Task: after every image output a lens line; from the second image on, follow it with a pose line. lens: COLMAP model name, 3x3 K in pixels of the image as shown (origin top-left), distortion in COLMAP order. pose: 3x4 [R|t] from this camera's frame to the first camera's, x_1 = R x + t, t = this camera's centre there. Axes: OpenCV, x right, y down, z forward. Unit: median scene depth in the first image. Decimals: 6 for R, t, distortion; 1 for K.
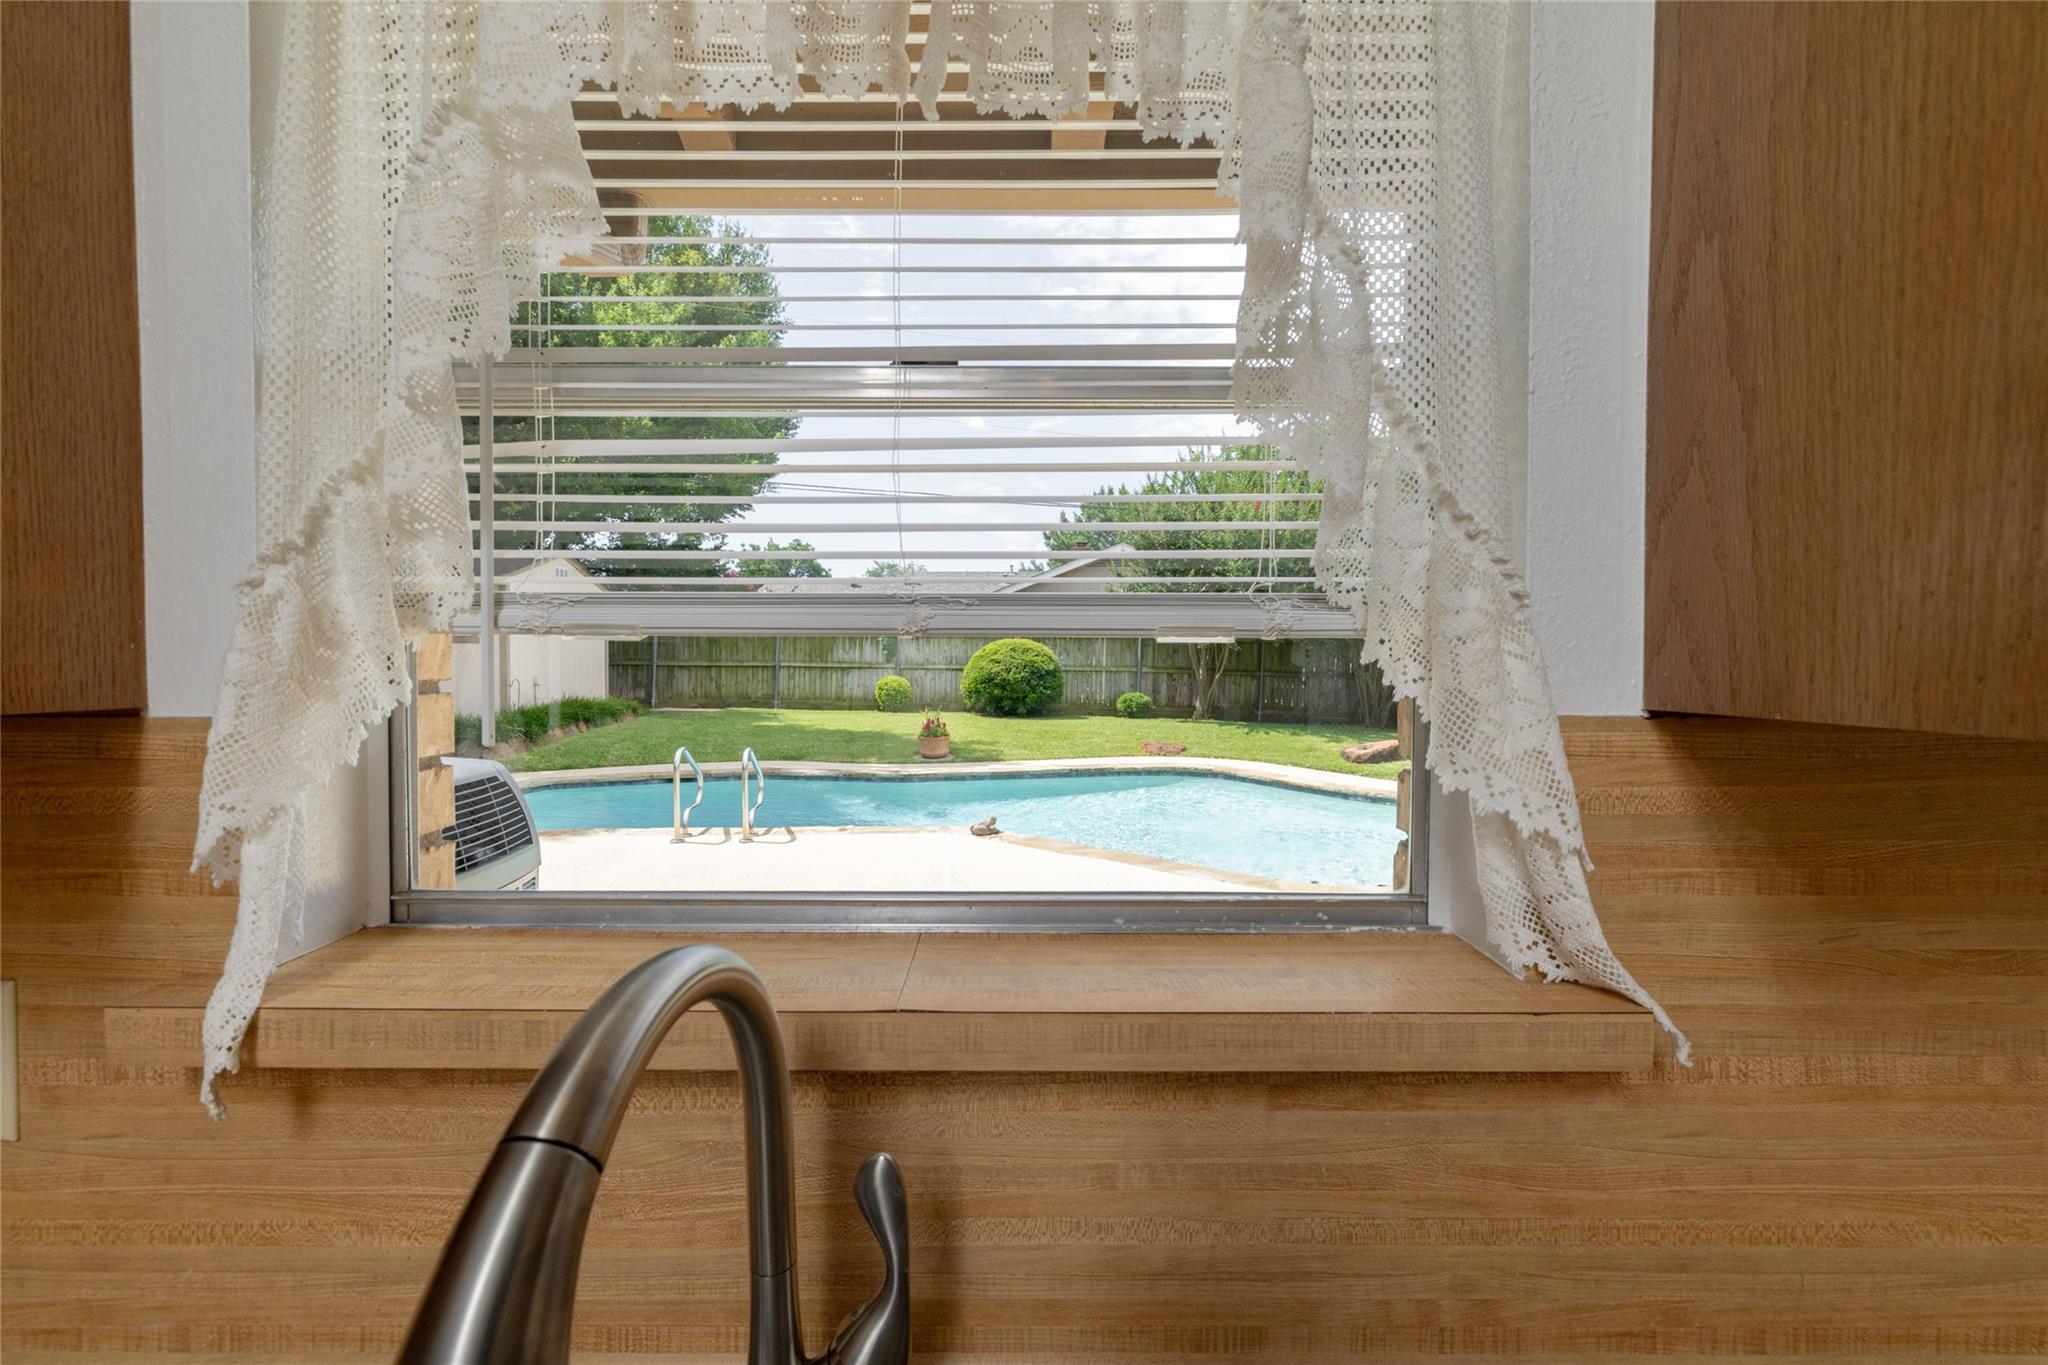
lens RADIAL K [[888.5, 0, 1013.9], [0, 888.5, 681.1], [0, 0, 1]] dist [0.000617, 0.000404]
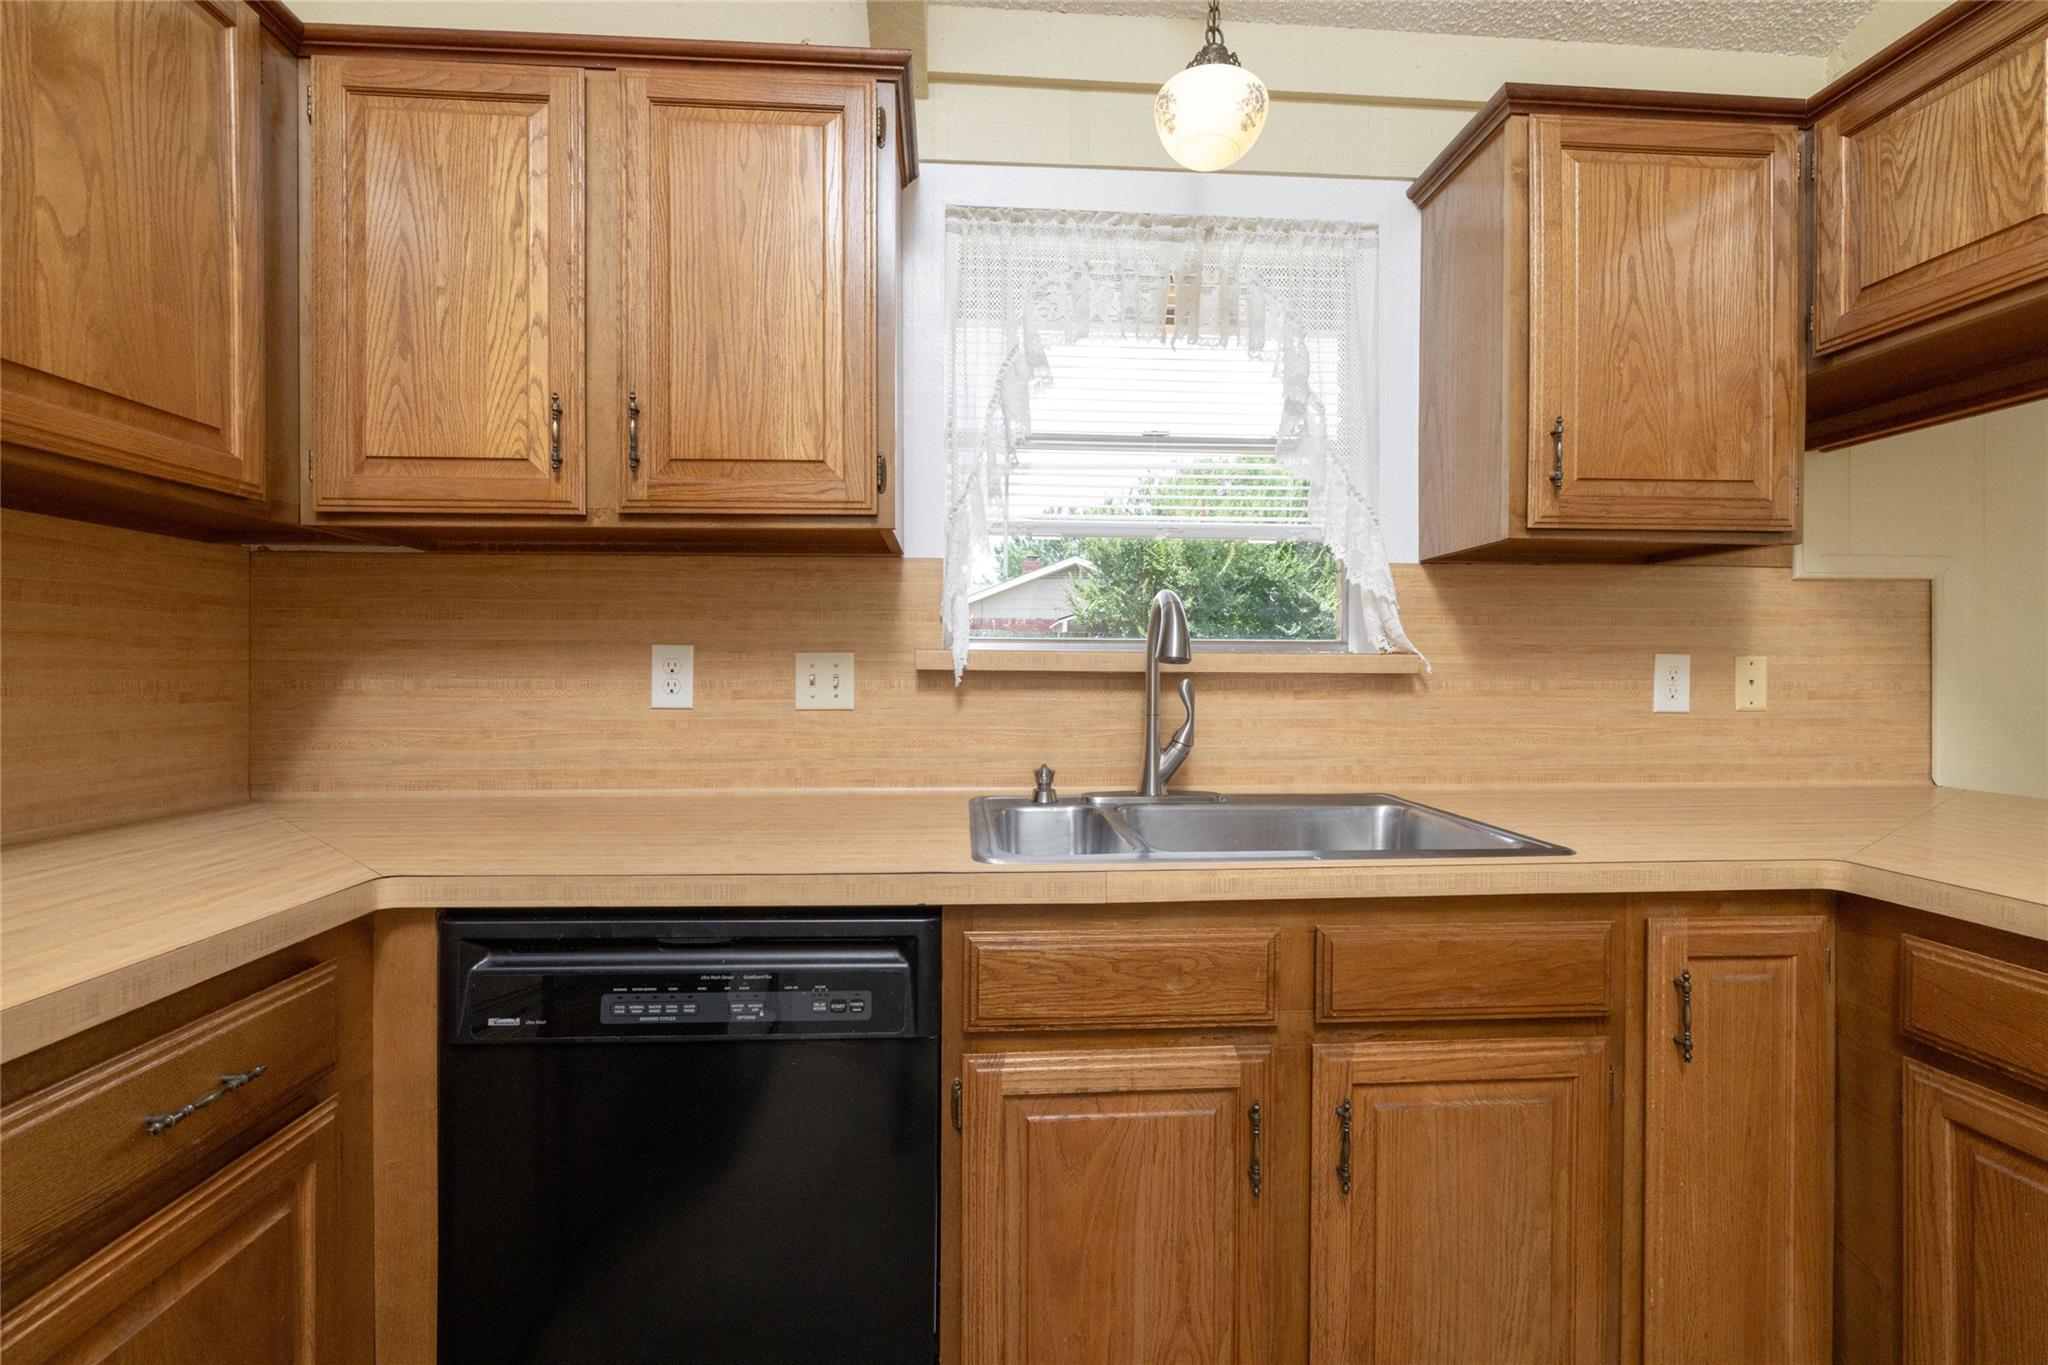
lens RADIAL K [[884.0, 0, 1025.3], [0, 884.0, 676.9], [0, 0, 1]] dist [0.000534, 0.000104]
pose [[0.997443, 0.001680, 0.071447, -0.787128], [-0.000003, 0.999725, -0.023459, 0.479096], [-0.071466, 0.023398, 0.997169, -1.793291]]
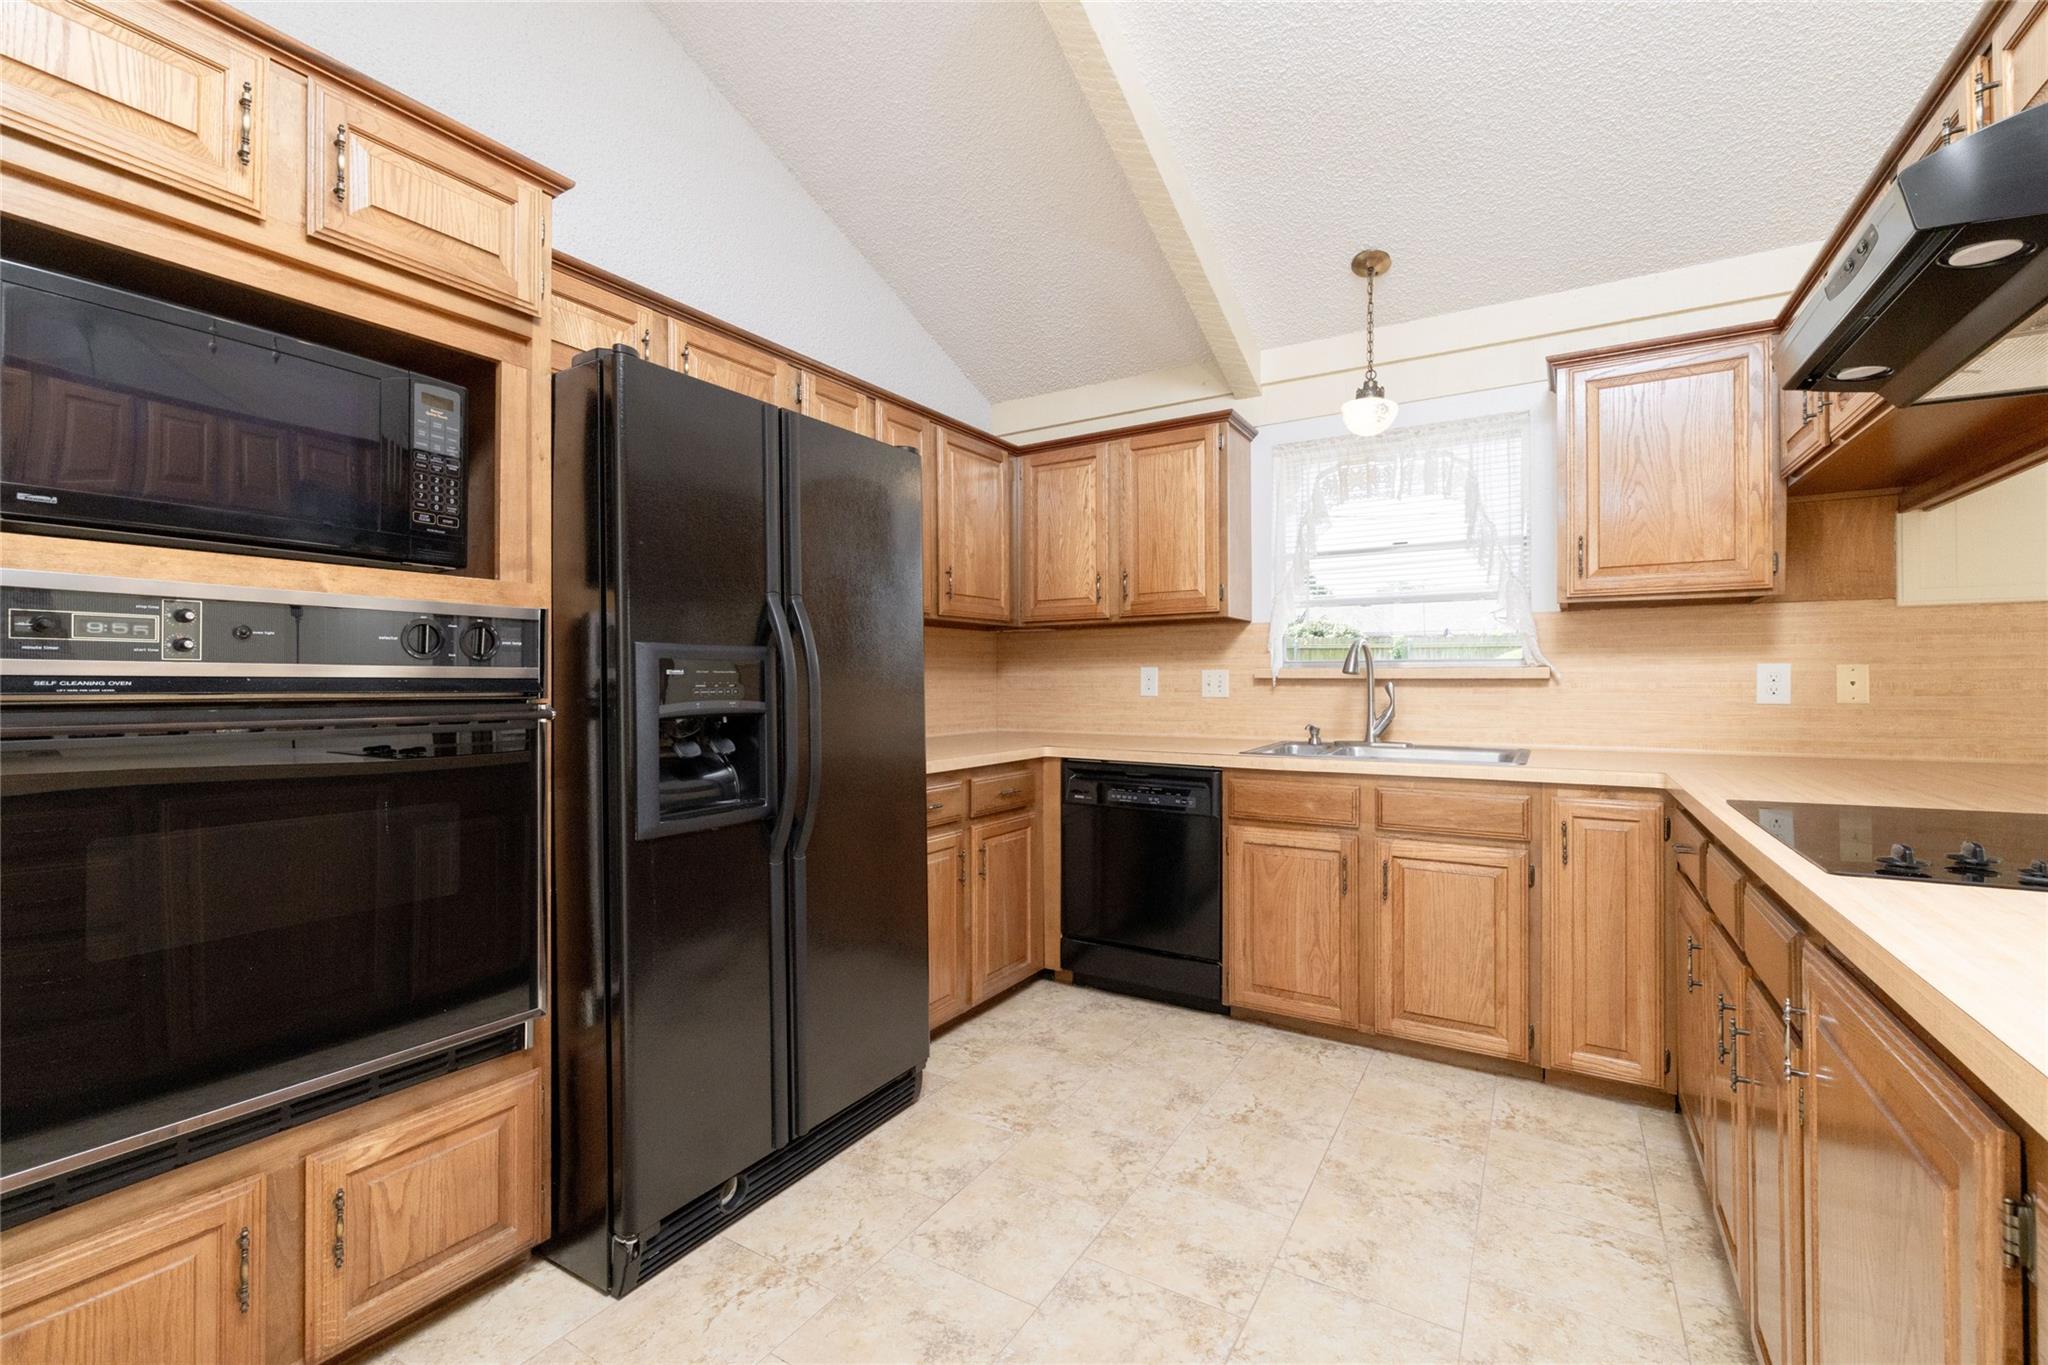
lens RADIAL K [[884.0, 0, 1025.3], [0, 884.0, 676.9], [0, 0, 1]] dist [0.000534, 0.000104]
pose [[0.853207, -0.004621, -0.521552, 0.732493], [-0.012167, 0.999512, -0.028759, 0.564570], [0.521431, 0.030883, 0.852734, -4.541882]]
